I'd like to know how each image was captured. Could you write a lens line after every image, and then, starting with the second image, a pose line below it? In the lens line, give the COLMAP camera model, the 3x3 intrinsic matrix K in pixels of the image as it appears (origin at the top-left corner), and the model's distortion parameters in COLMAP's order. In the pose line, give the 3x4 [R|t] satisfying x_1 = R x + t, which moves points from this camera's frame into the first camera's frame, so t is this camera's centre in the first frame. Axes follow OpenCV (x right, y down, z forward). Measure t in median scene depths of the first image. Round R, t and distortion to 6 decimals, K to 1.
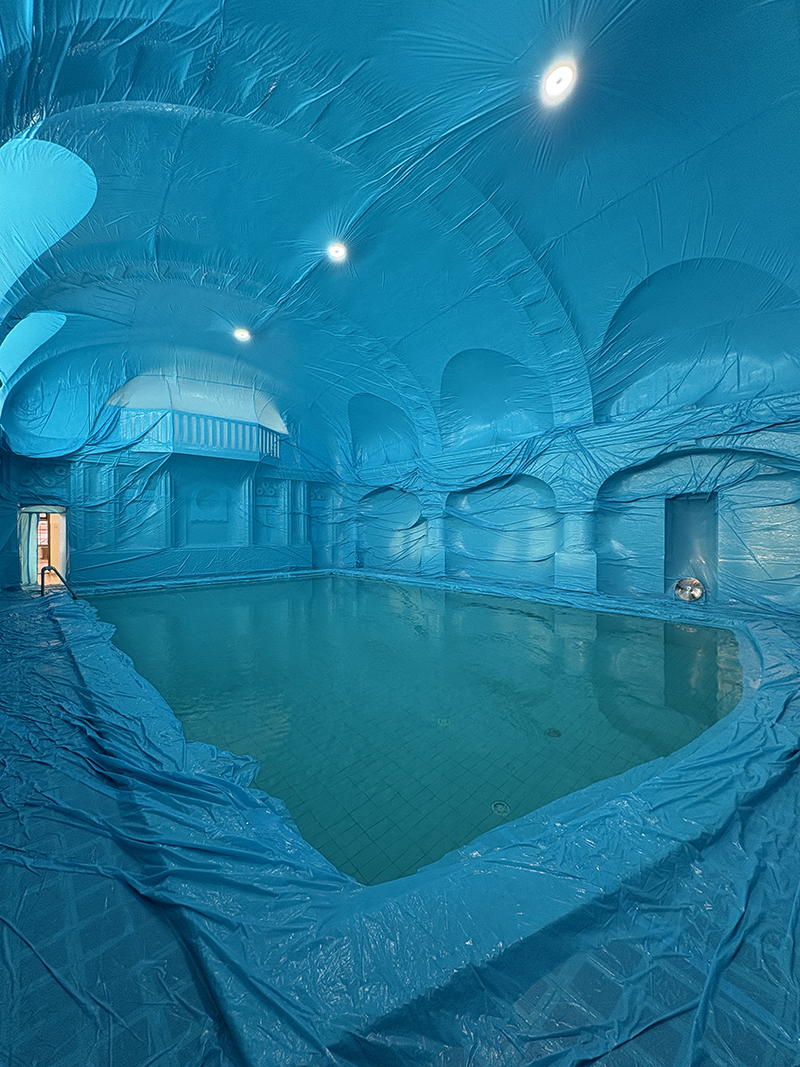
lens RADIAL K [[423.1, 0, 402.6], [0, 423.1, 535.2], [0, 0, 1]] dist [-0.000496, 0.000454]
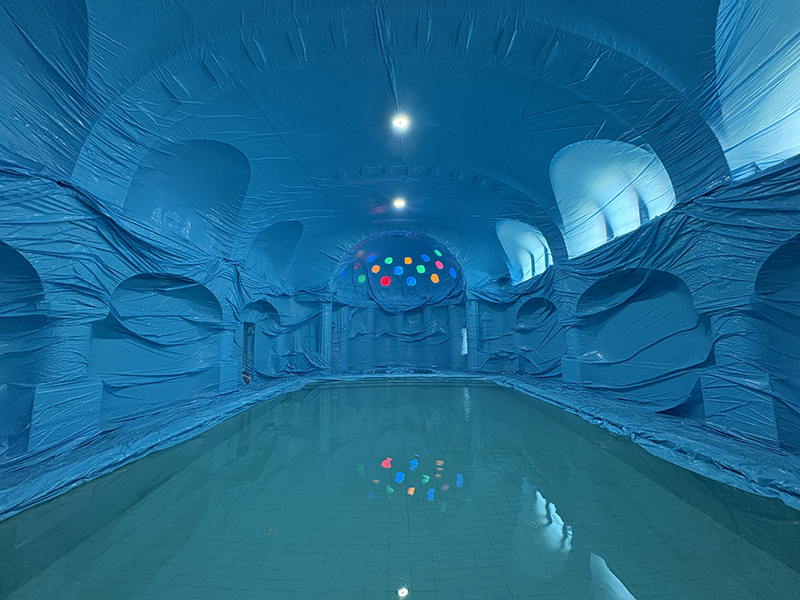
lens RADIAL K [[317.2, 0, 398.2], [0, 317.2, 300.3], [0, 0, 1]] dist [-0.000496, 0.000454]
pose [[-0.745998, 0.091281, 0.659663, -0.608562], [0.017101, 0.992861, -0.118048, -0.019783], [-0.665728, -0.076783, -0.742233, 1.387226]]
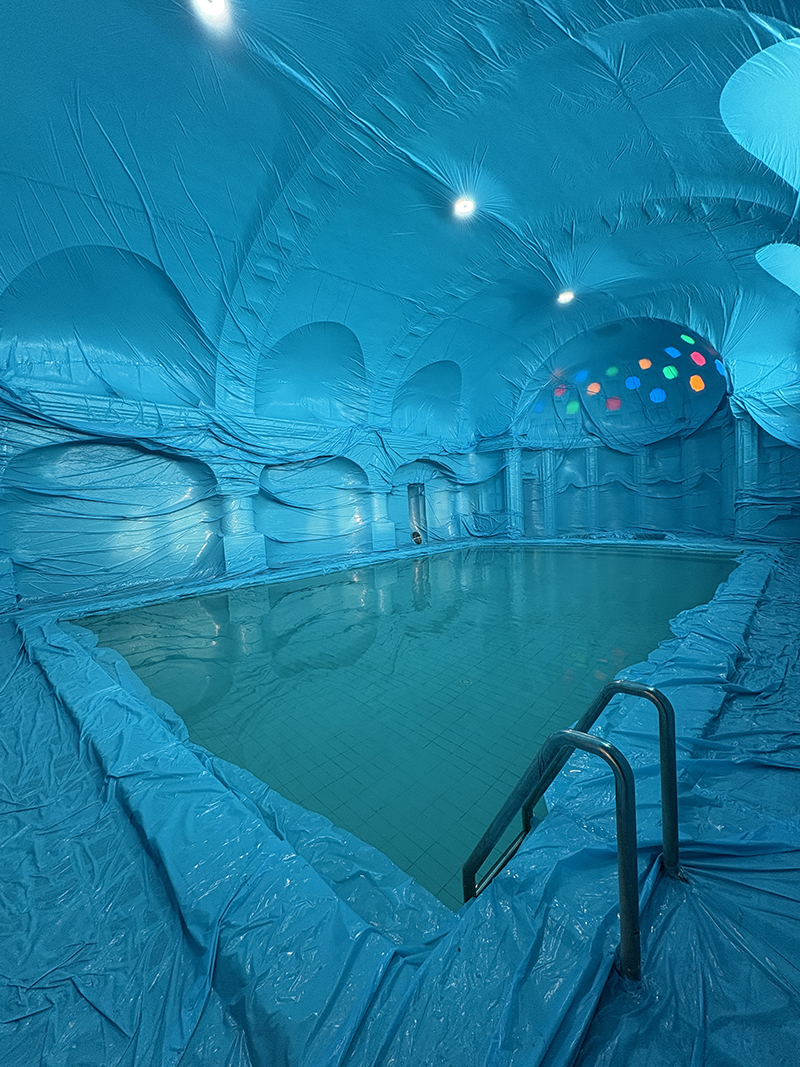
lens RADIAL K [[423.1, 0, 401.0], [0, 423.1, 534.1], [0, 0, 1]] dist [-0.000496, 0.000454]
pose [[-0.073906, -0.059304, 0.995500, -0.941671], [0.064100, 0.995884, 0.064086, -0.005069], [-0.995203, 0.068548, -0.069801, 1.044354]]
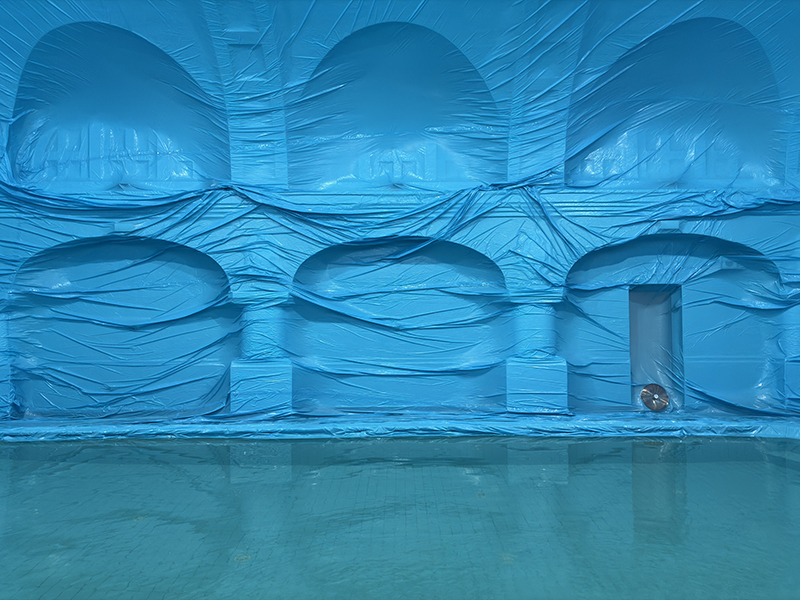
lens RADIAL K [[598.8, 0, 410.5], [0, 598.8, 310.6], [0, 0, 1]] dist [0.059728, -0.064960]
pose [[0.671957, 0.022586, 0.740246, -0.487775], [0.011821, 0.999080, -0.041214, -0.001579], [-0.740496, 0.036444, 0.671072, 0.477801]]
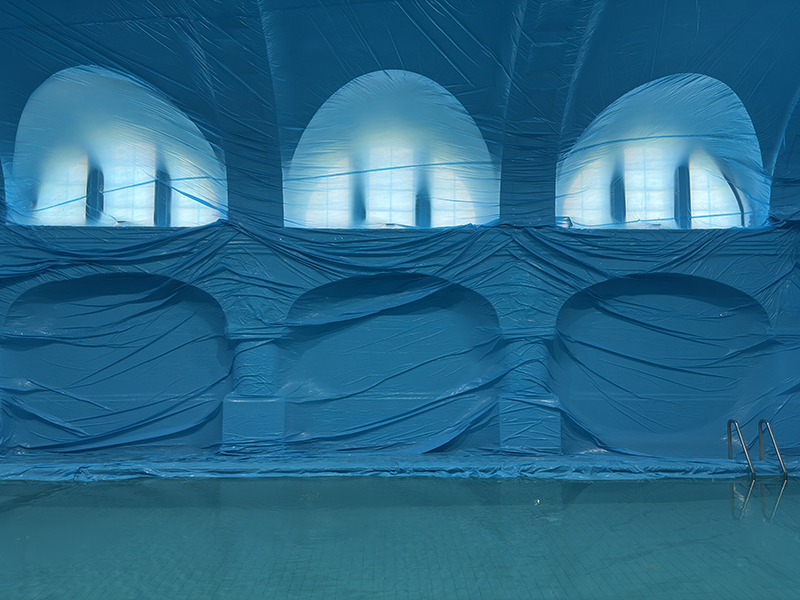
lens RADIAL K [[598.8, 0, 399.2], [0, 598.8, 305.9], [0, 0, 1]] dist [0.059728, -0.064960]
pose [[-0.656389, -0.063821, -0.751718, 0.249456], [-0.008022, 0.996950, -0.077636, -0.027216], [0.754380, -0.044929, -0.654899, 1.176645]]
